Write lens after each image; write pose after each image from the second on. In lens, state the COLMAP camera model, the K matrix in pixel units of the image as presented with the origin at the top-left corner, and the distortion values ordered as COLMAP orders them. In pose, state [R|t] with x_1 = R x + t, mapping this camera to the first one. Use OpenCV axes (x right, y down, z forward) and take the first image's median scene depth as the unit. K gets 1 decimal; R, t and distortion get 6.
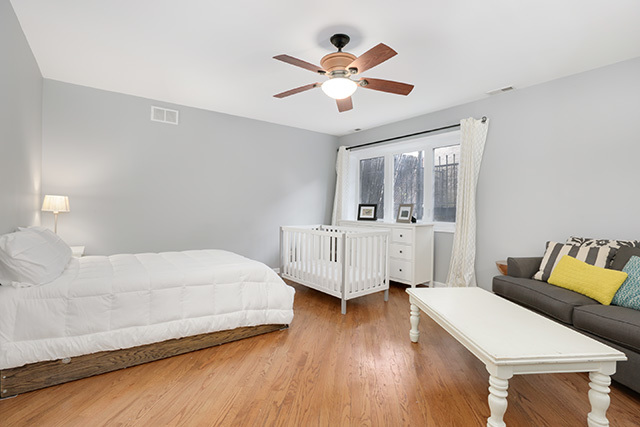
lens RADIAL K [[300.6, 0, 319.9], [0, 300.6, 209.8], [0, 0, 1]] dist [-0.022691, 0.003476]
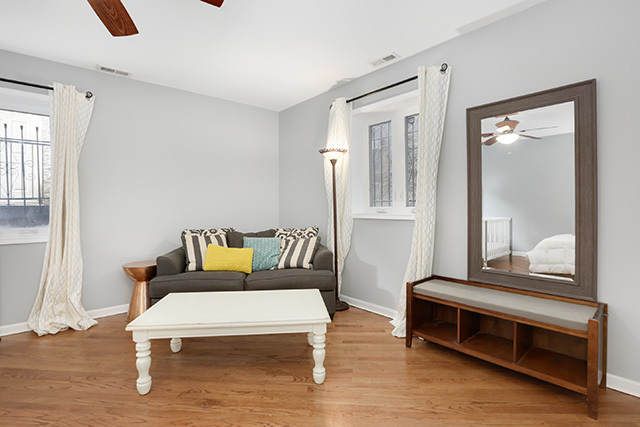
lens RADIAL K [[300.6, 0, 321.6], [0, 300.6, 208.5], [0, 0, 1]] dist [-0.022691, 0.003476]
pose [[-0.058202, -0.015900, 0.998178, -0.285748], [0.012590, 0.999782, 0.016659, -0.004225], [-0.998225, 0.013537, -0.057989, 0.422146]]
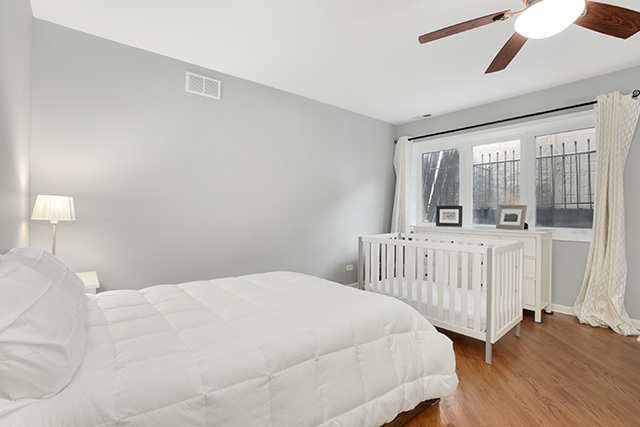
lens RADIAL K [[300.6, 0, 320.8], [0, 300.6, 211.6], [0, 0, 1]] dist [-0.022691, 0.003476]
pose [[0.998668, -0.009251, 0.050768, -0.300078], [0.009511, 0.999943, -0.004876, -0.004649], [-0.050720, 0.005352, 0.998699, 0.286296]]
